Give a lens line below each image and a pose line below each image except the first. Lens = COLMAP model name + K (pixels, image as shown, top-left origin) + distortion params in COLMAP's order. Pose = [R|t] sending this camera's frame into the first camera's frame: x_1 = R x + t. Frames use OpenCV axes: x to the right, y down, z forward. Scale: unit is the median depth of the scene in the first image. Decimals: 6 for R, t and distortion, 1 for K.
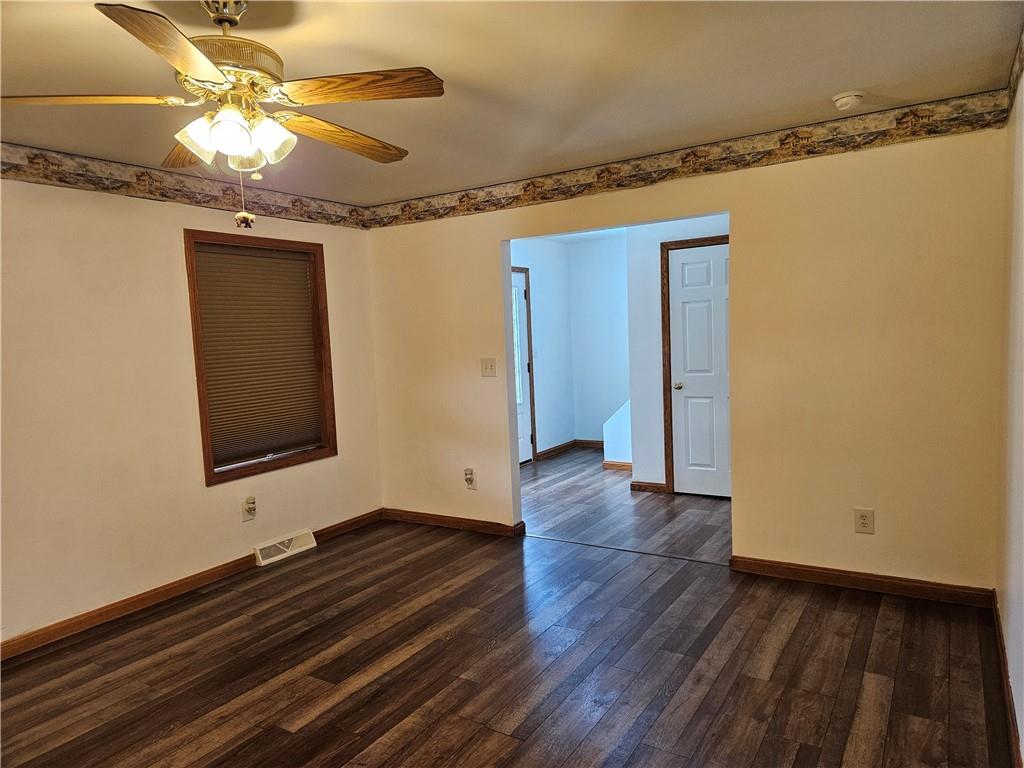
lens RADIAL K [[672.6, 0, 513.3], [0, 672.6, 385.0], [0, 0, 1]] dist [0.004691, -0.000278]
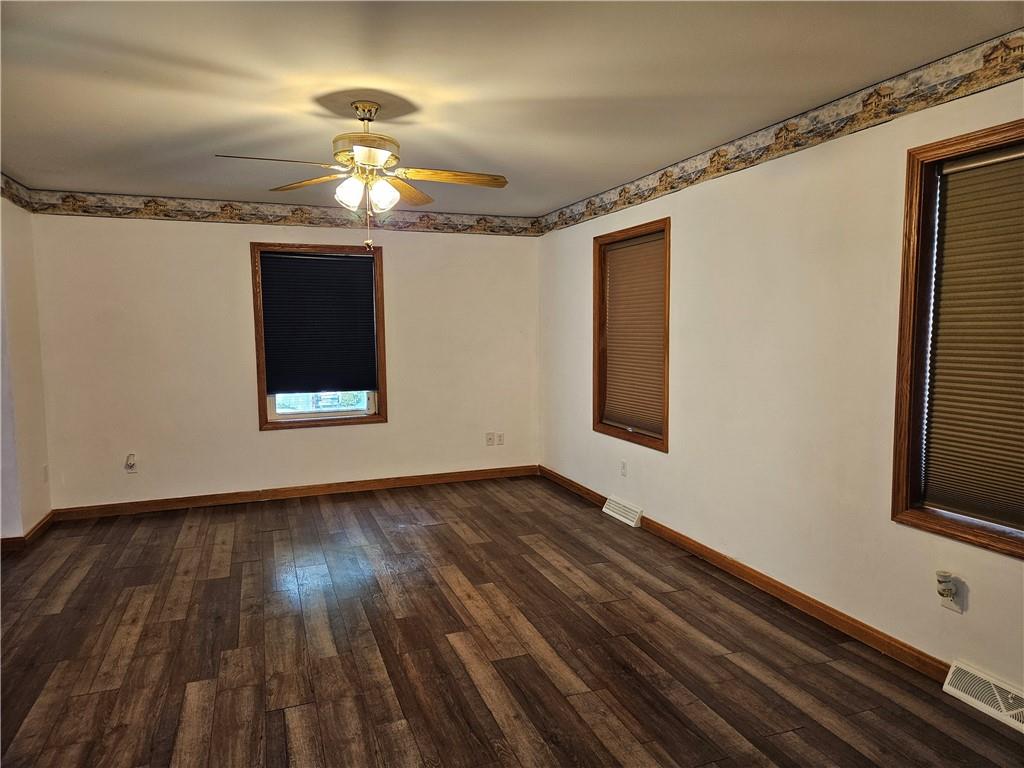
lens RADIAL K [[672.6, 0, 515.3], [0, 672.6, 380.7], [0, 0, 1]] dist [0.004691, -0.000278]
pose [[-0.603757, 0.106371, -0.790039, 0.439603], [-0.036707, 0.986297, 0.160847, -0.124772], [0.796323, 0.126113, -0.591579, 1.485916]]
